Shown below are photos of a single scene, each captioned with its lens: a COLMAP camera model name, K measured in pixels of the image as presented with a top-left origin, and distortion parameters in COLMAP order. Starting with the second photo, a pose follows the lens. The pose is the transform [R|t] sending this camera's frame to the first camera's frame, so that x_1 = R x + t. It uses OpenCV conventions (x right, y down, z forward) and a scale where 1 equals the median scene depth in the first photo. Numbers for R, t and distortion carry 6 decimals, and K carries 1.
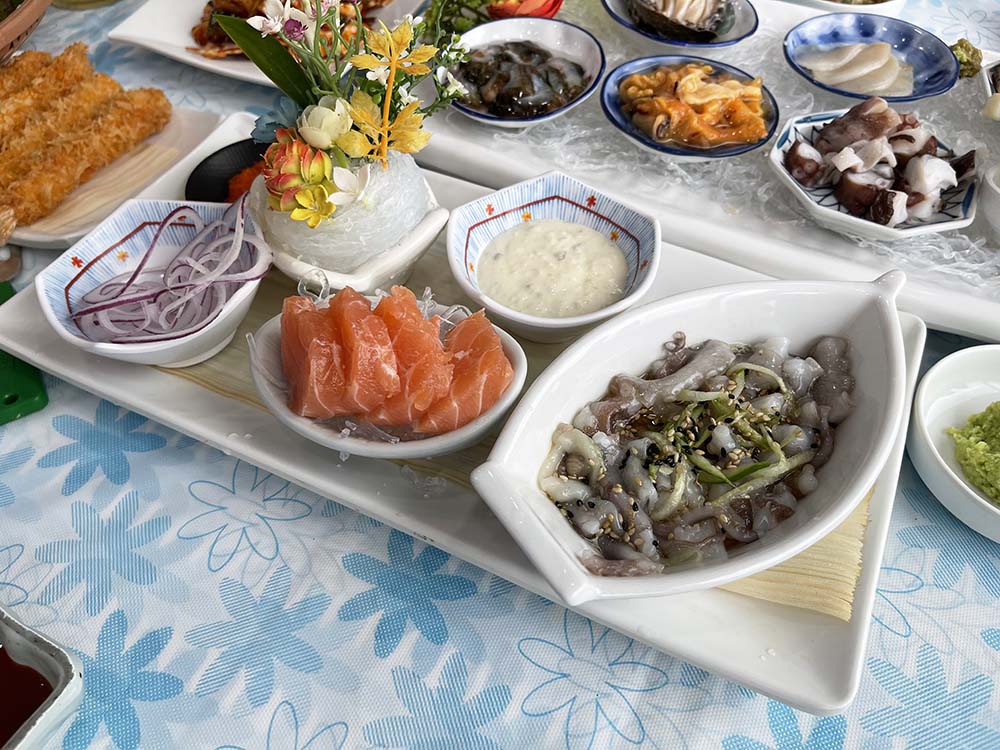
lens RADIAL K [[750.3, 0, 495.7], [0, 750.3, 368.1], [0, 0, 1]] dist [0.005809, 0.003680]
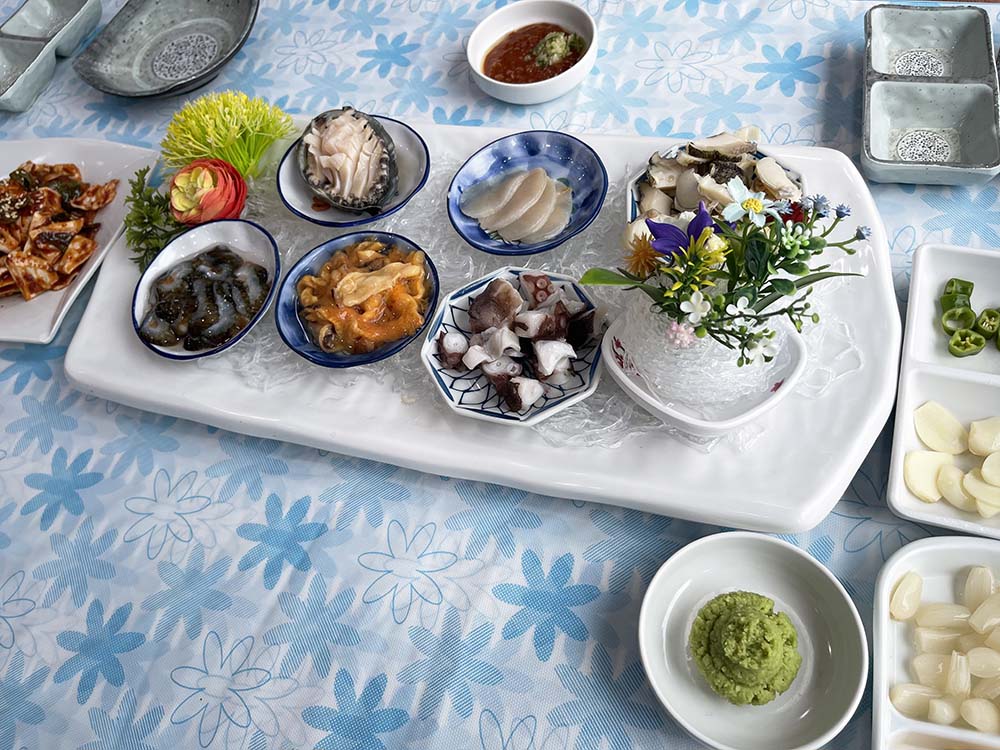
lens RADIAL K [[750.3, 0, 495.7], [0, 750.3, 368.1], [0, 0, 1]] dist [0.005809, 0.003680]
pose [[0.968816, -0.244119, -0.042447, 0.464358], [0.247505, 0.961521, 0.119241, -0.330960], [0.011705, -0.126028, 0.991958, -0.063006]]
